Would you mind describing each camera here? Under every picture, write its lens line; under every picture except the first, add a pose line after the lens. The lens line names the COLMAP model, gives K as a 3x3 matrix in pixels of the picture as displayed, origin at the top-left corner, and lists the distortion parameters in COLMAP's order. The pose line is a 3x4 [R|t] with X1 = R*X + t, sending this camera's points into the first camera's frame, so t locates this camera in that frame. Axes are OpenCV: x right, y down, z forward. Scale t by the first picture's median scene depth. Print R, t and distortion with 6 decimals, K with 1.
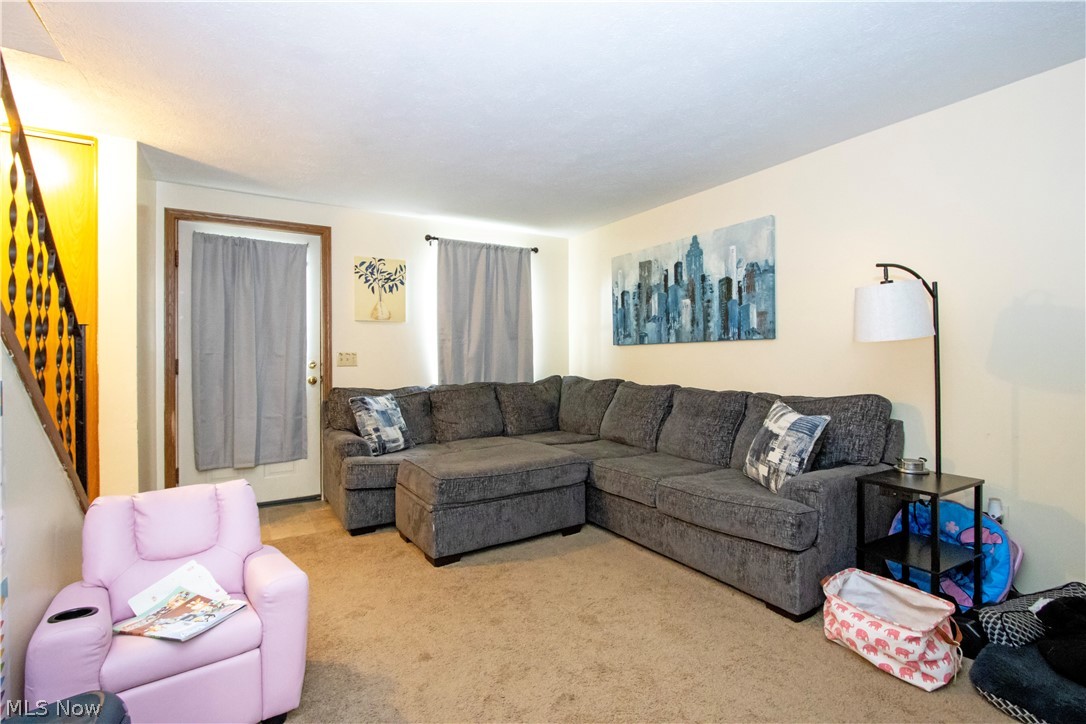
lens RADIAL K [[505.1, 0, 540.2], [0, 505.1, 359.8], [0, 0, 1]] dist [-0.003035, -0.000819]
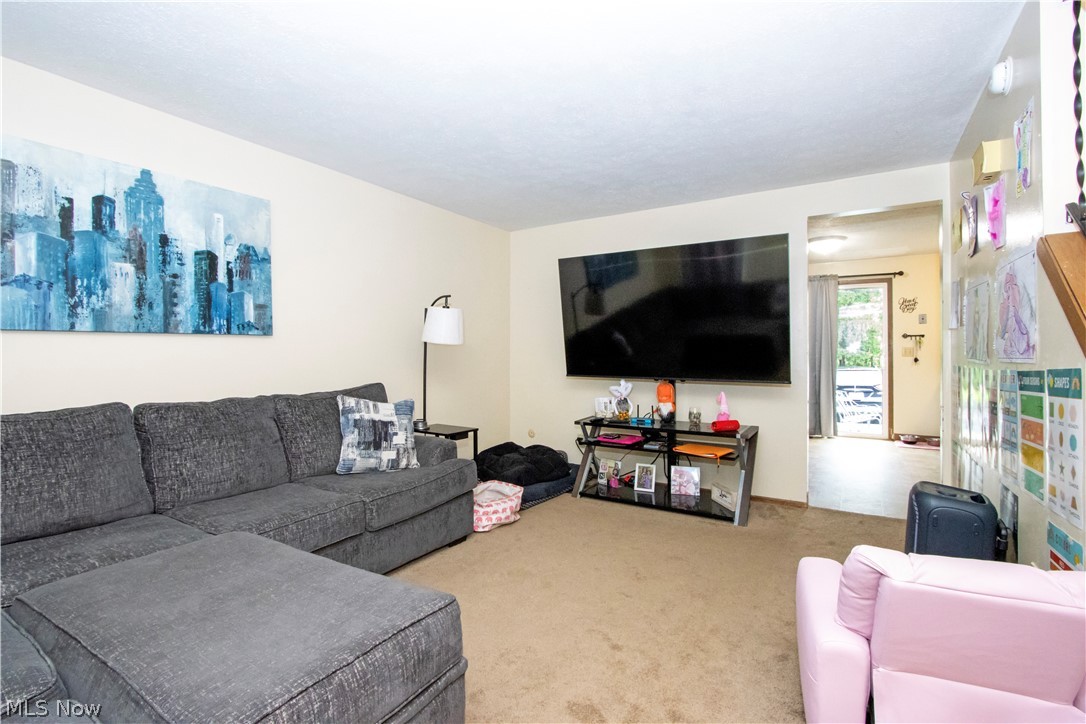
lens RADIAL K [[505.1, 0, 541.0], [0, 505.1, 354.4], [0, 0, 1]] dist [-0.003035, -0.000819]
pose [[-0.446114, -0.001102, 0.894976, -0.535741], [0.007894, 0.999955, 0.005167, -0.007488], [-0.894941, 0.009370, -0.446085, 0.889484]]
